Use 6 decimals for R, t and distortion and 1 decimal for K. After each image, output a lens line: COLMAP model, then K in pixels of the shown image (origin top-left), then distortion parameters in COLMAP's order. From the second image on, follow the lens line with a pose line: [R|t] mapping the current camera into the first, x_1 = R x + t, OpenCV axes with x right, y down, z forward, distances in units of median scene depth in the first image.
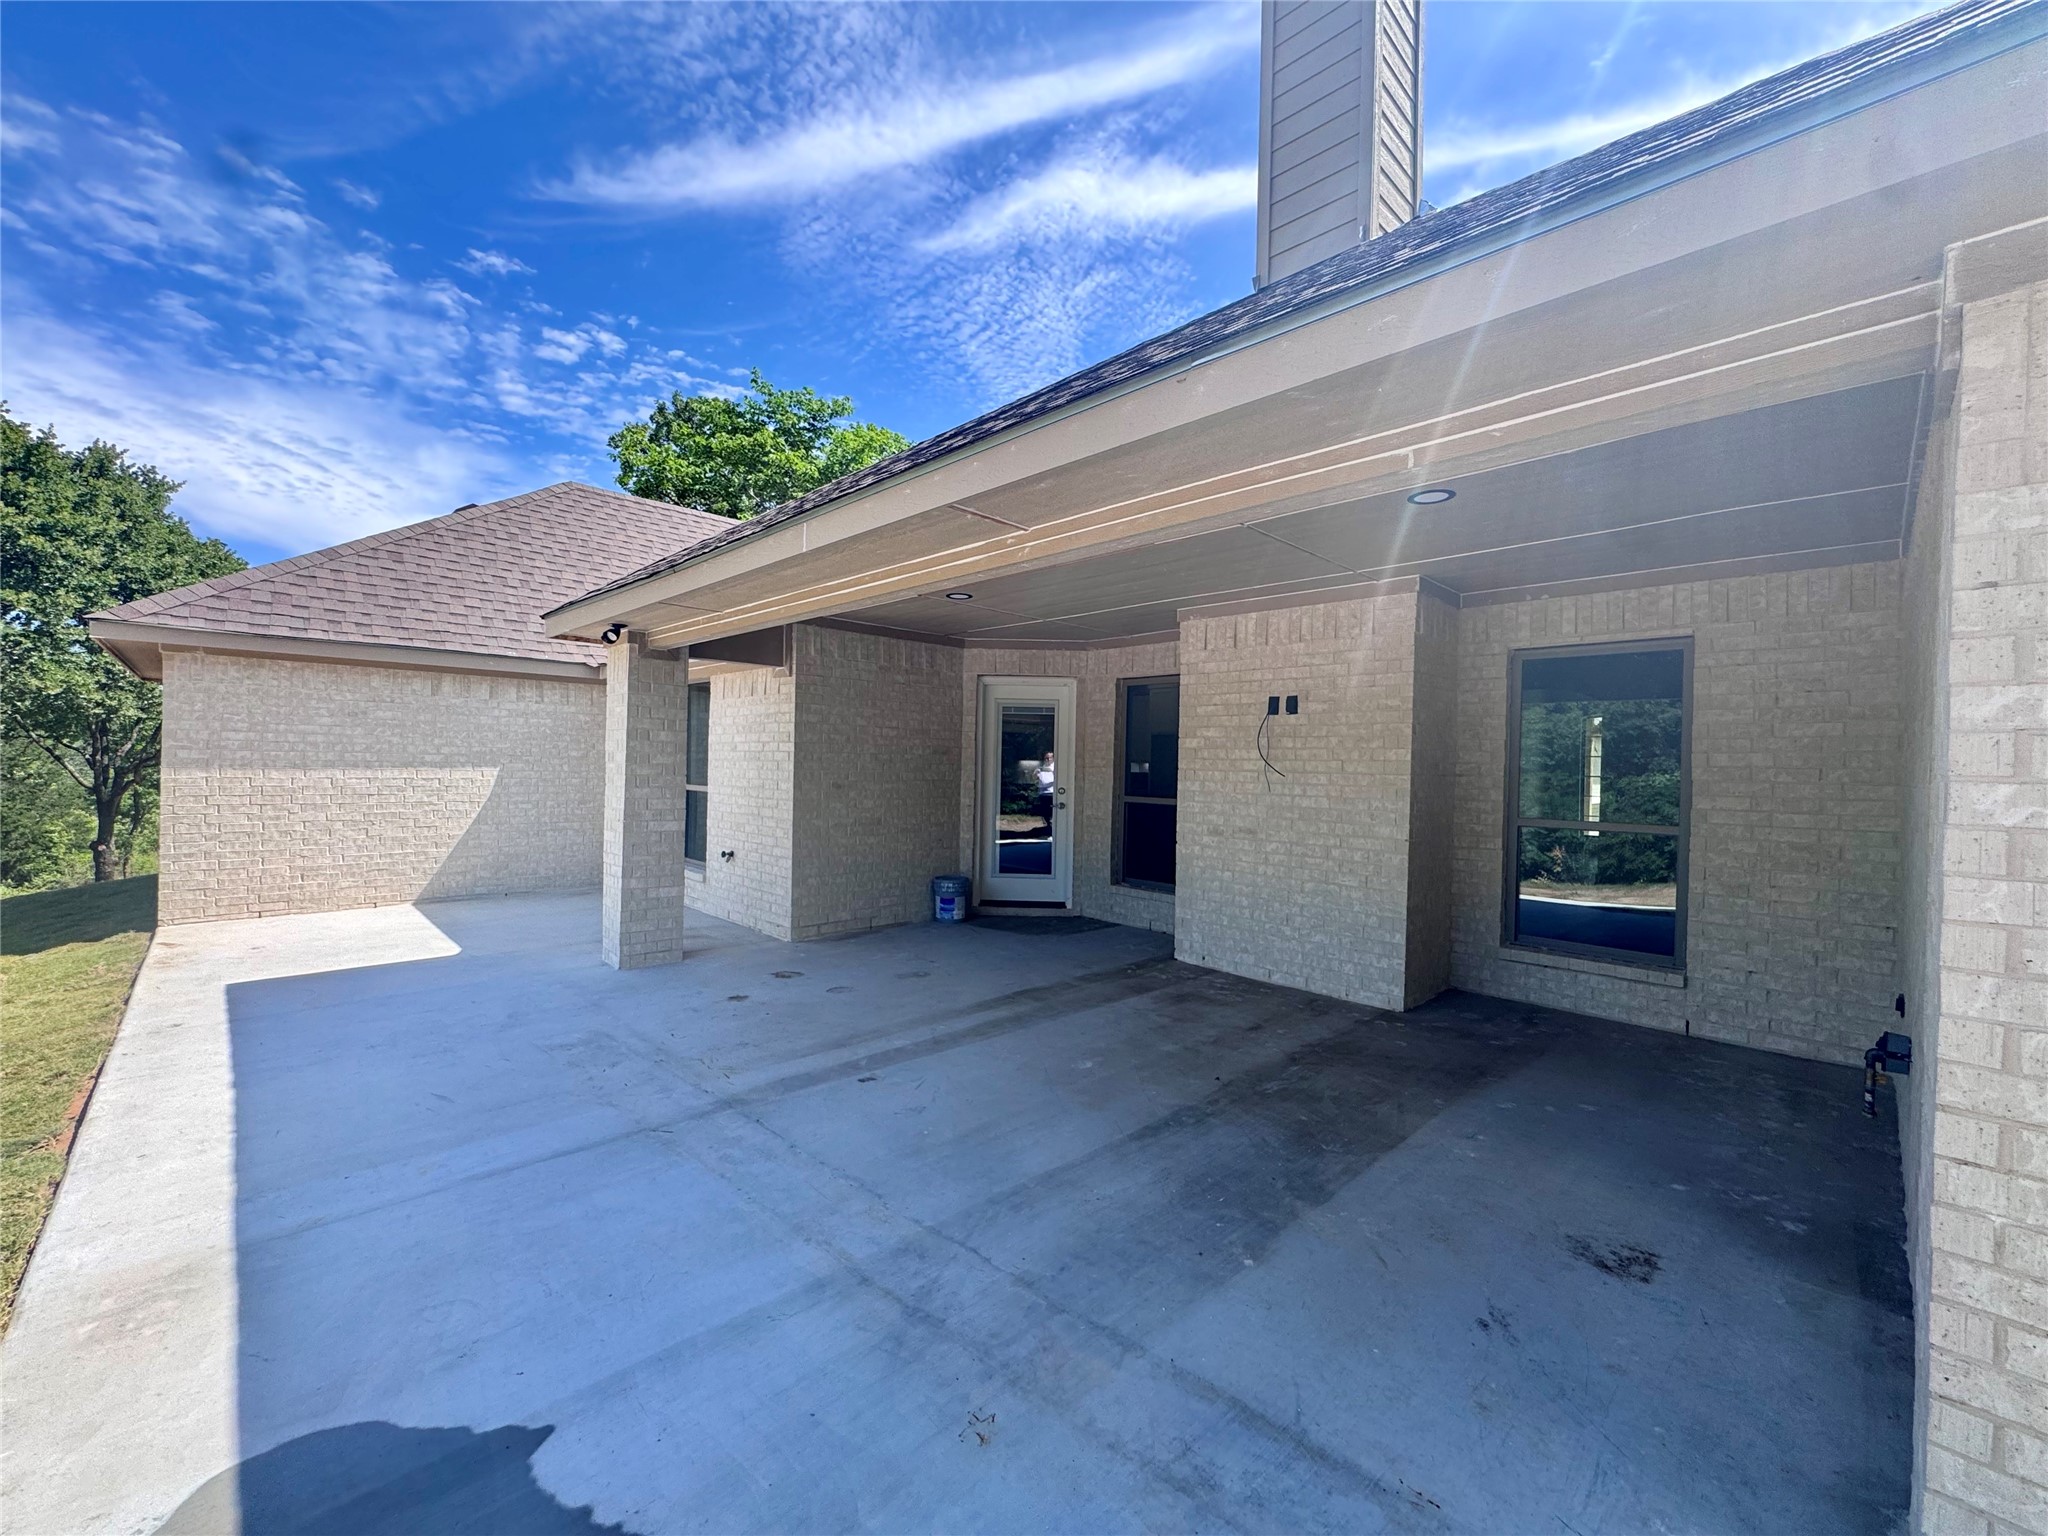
lens RADIAL K [[819.5, 0, 1014.9], [0, 819.5, 773.5], [0, 0, 1]] dist [-0.003802, 0.001446]
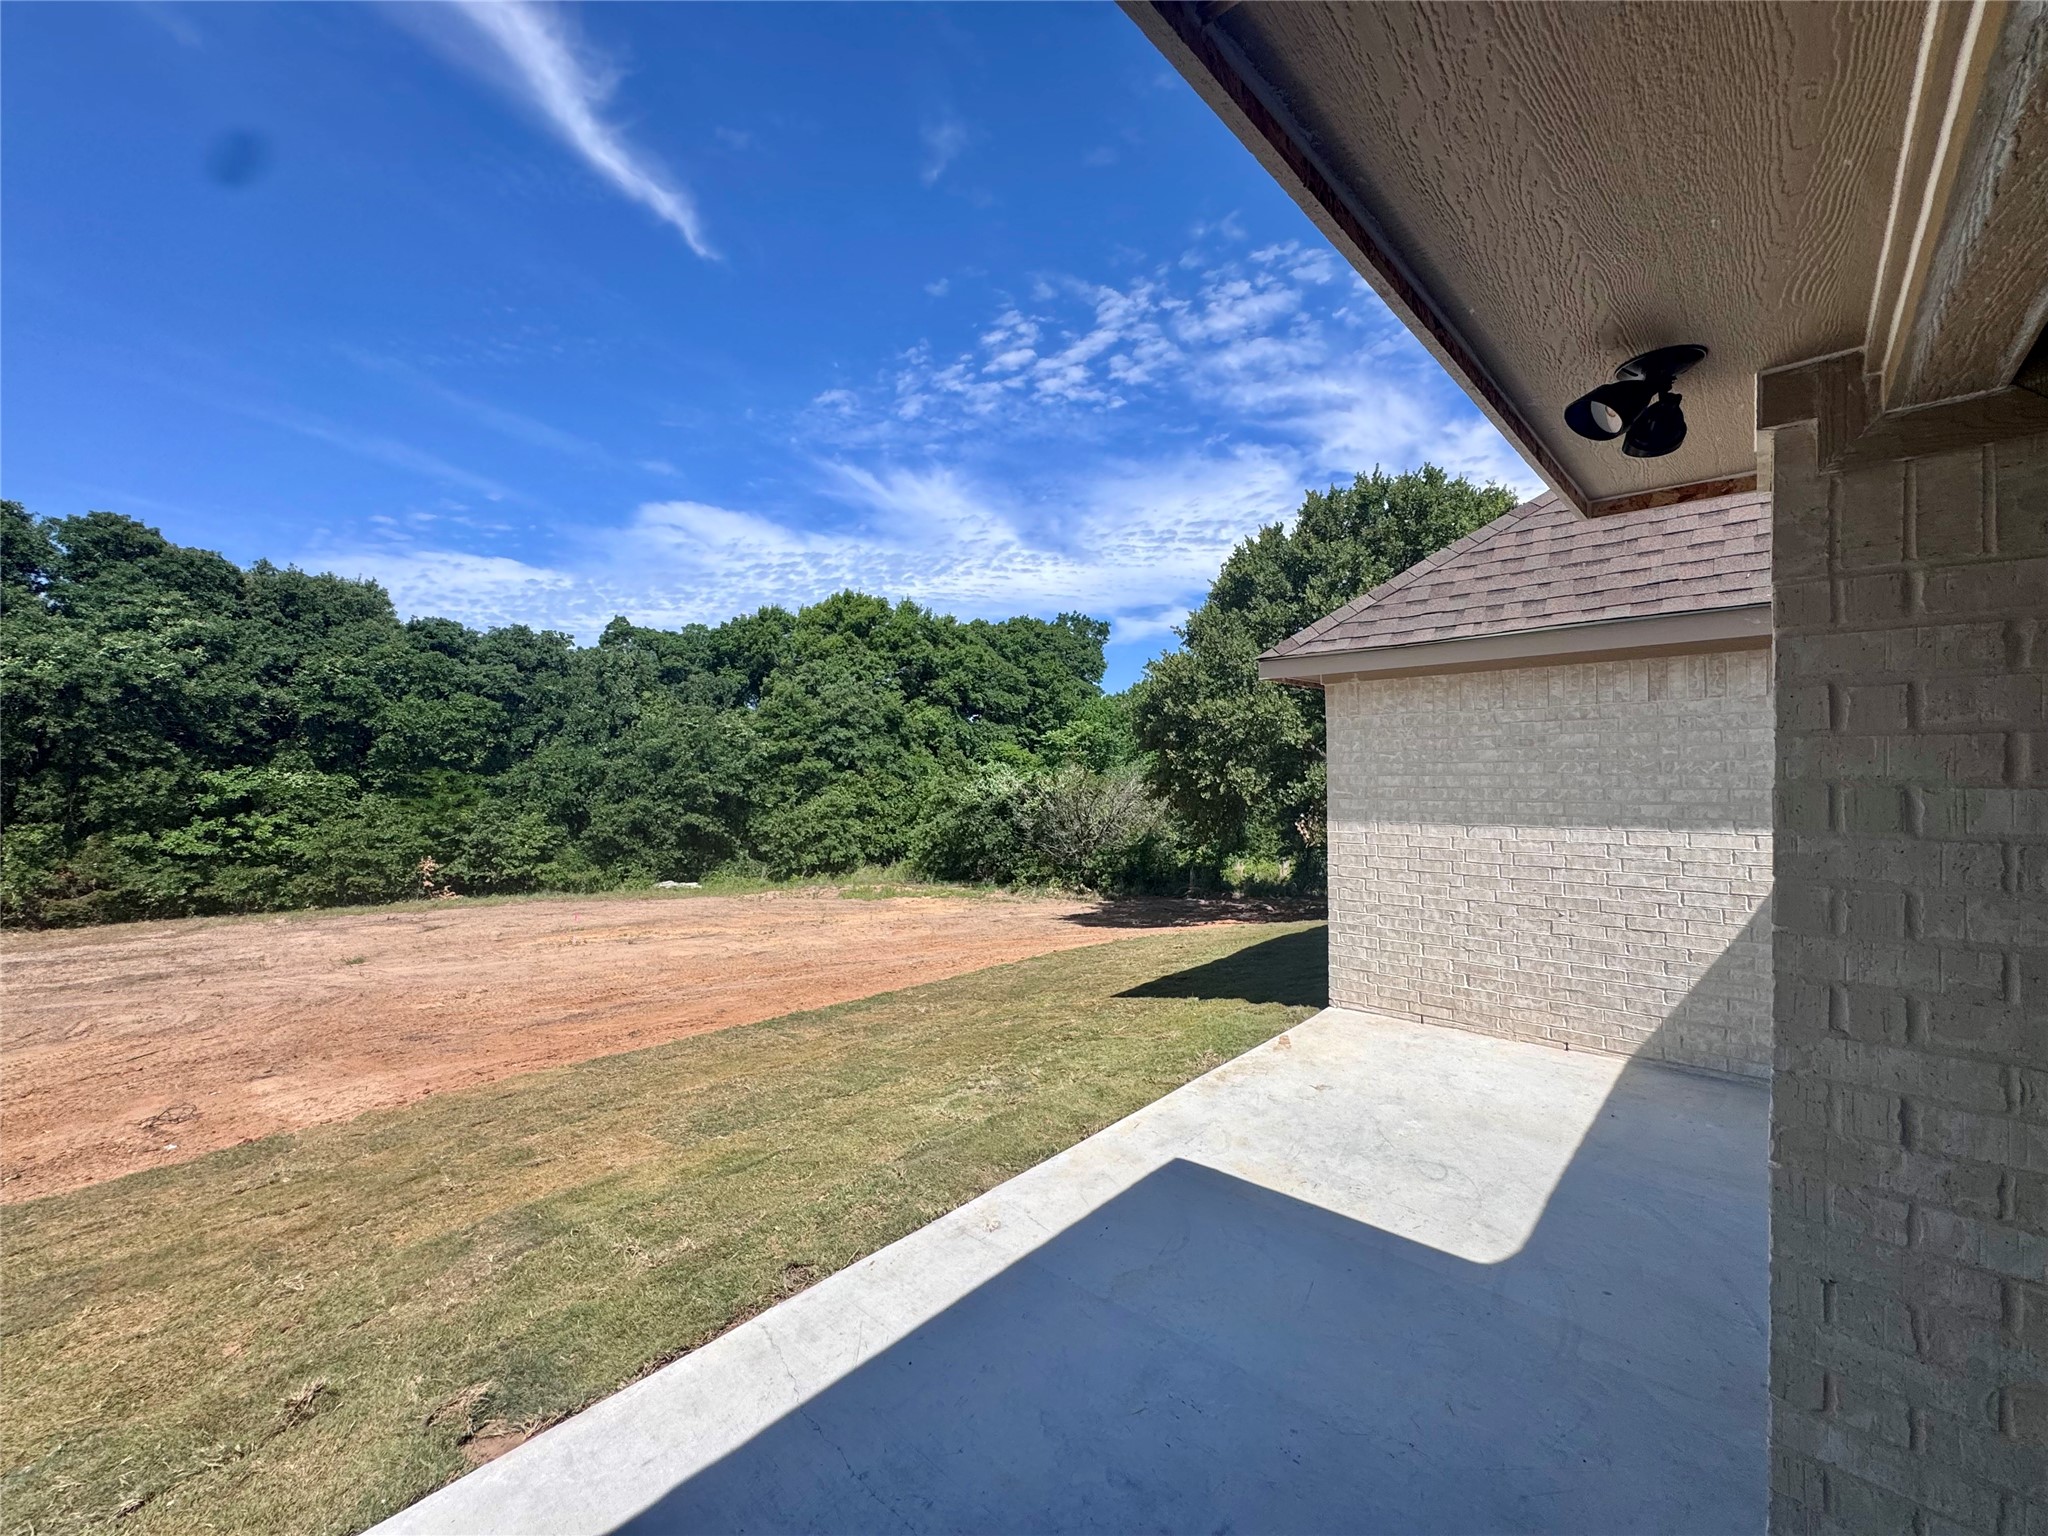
lens RADIAL K [[819.5, 0, 1018.1], [0, 819.5, 765.8], [0, 0, 1]] dist [-0.003802, 0.001446]
pose [[0.045780, -0.021737, -0.998715, -0.198690], [0.006127, 0.999751, -0.021479, -0.047236], [0.998933, -0.005136, 0.045902, 0.630636]]
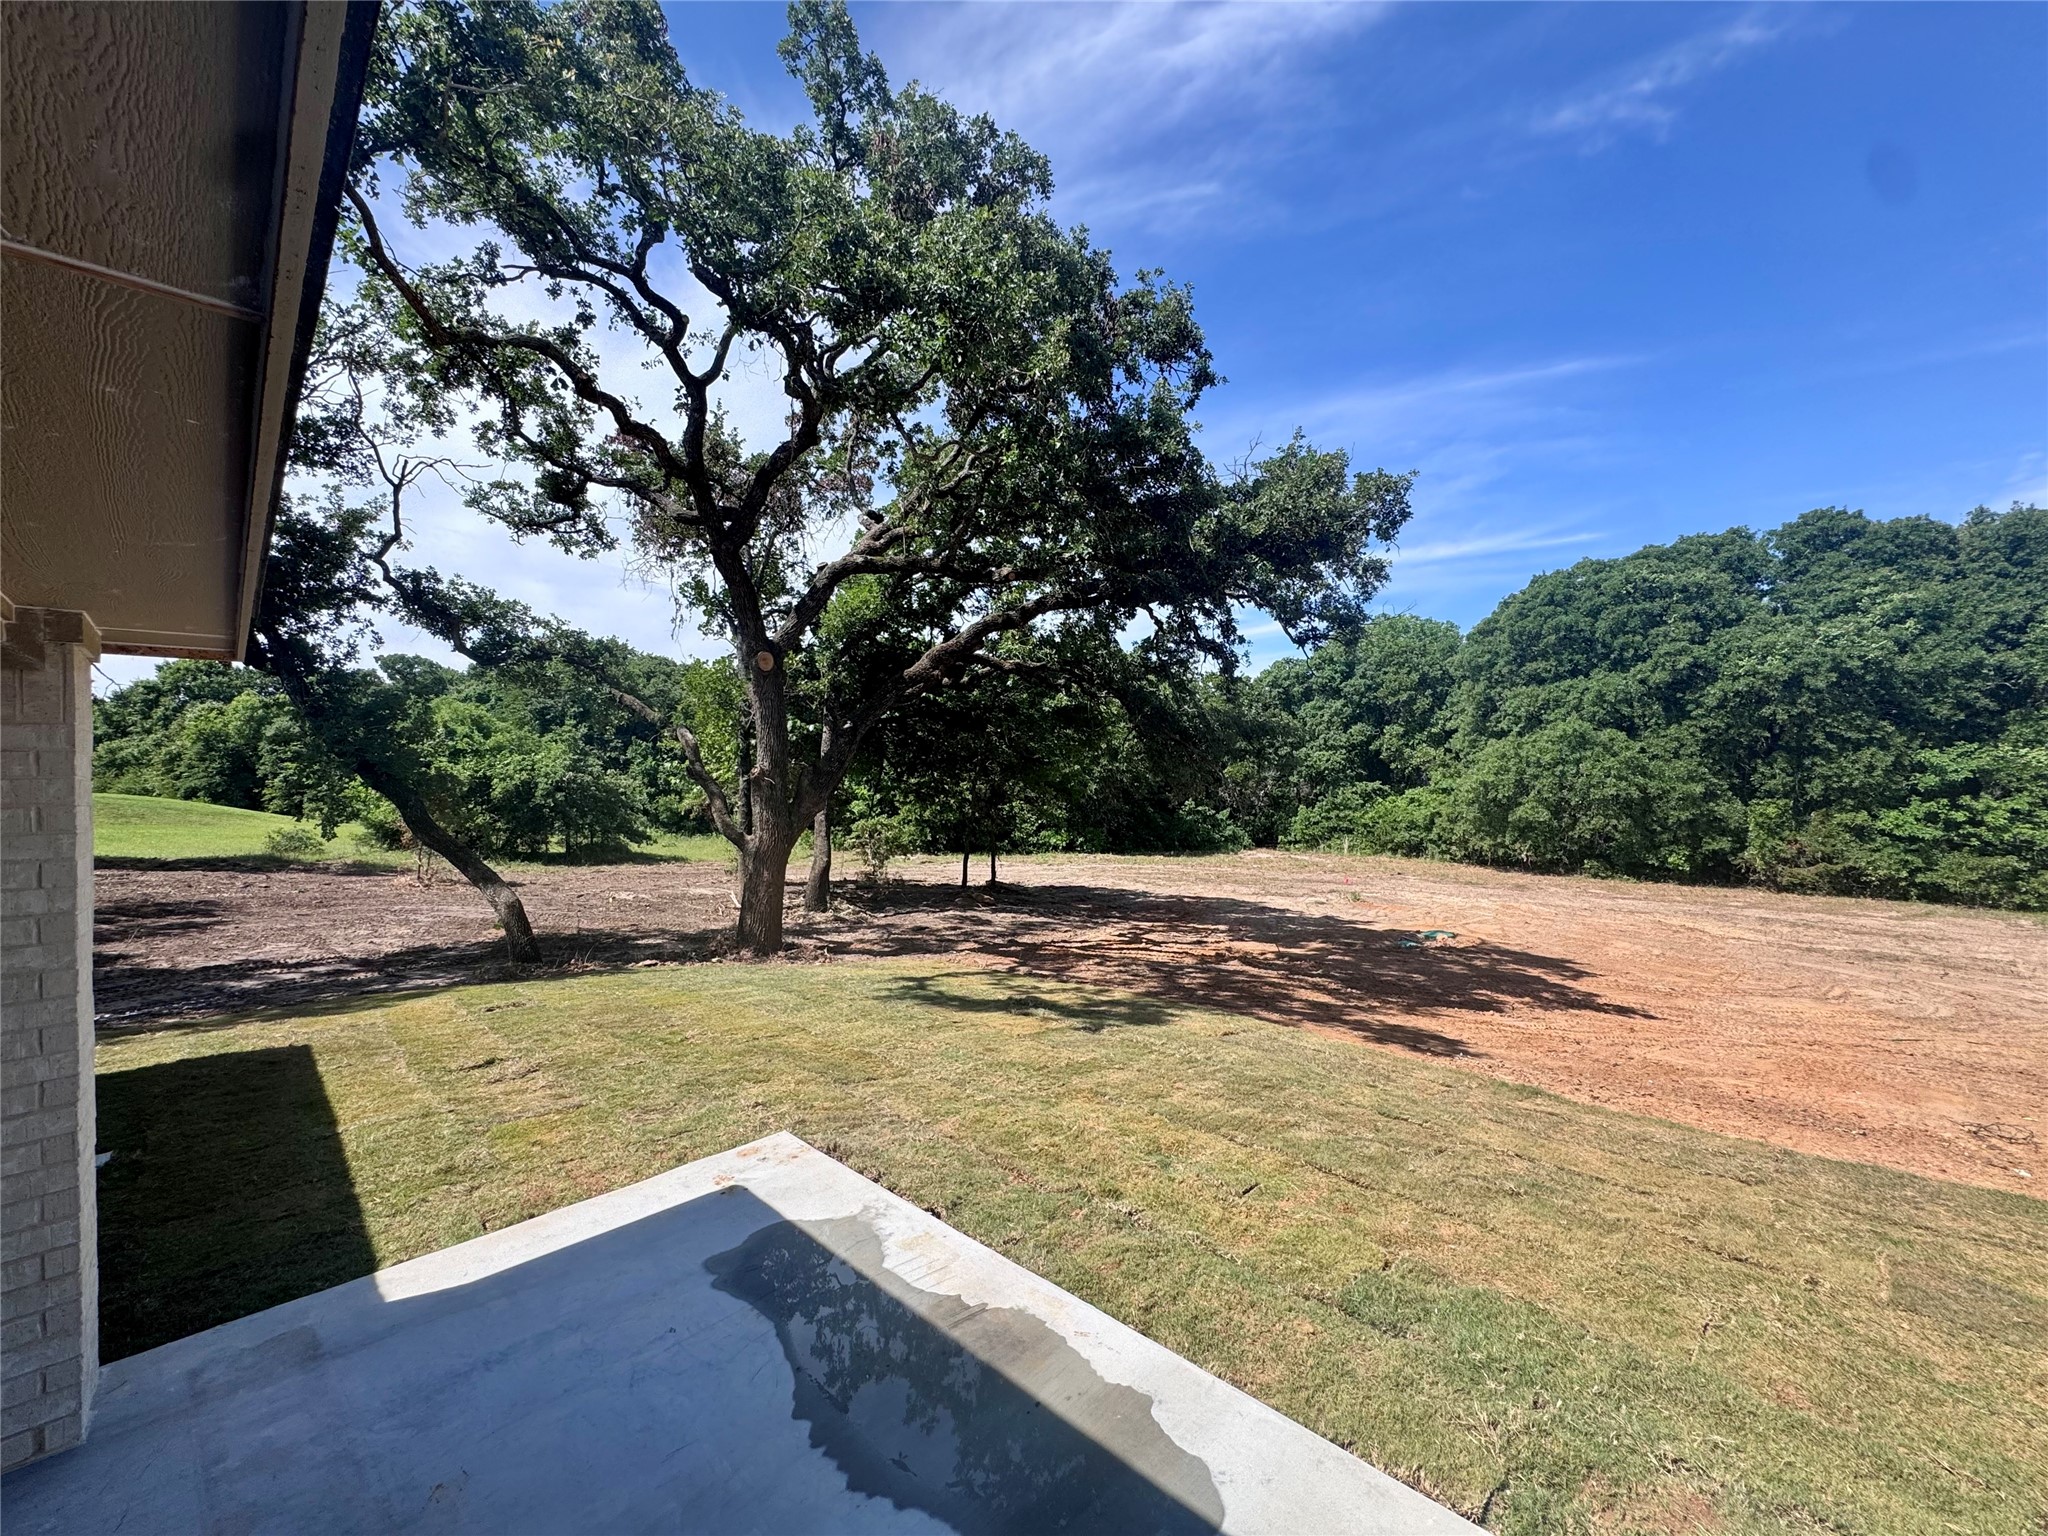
lens RADIAL K [[819.5, 0, 1030.2], [0, 819.5, 767.3], [0, 0, 1]] dist [-0.003802, 0.001446]
pose [[-0.999765, 0.010752, -0.018833, -0.168713], [0.010978, 0.999869, -0.011935, -0.050530], [0.018702, -0.012139, -0.999751, 0.527207]]
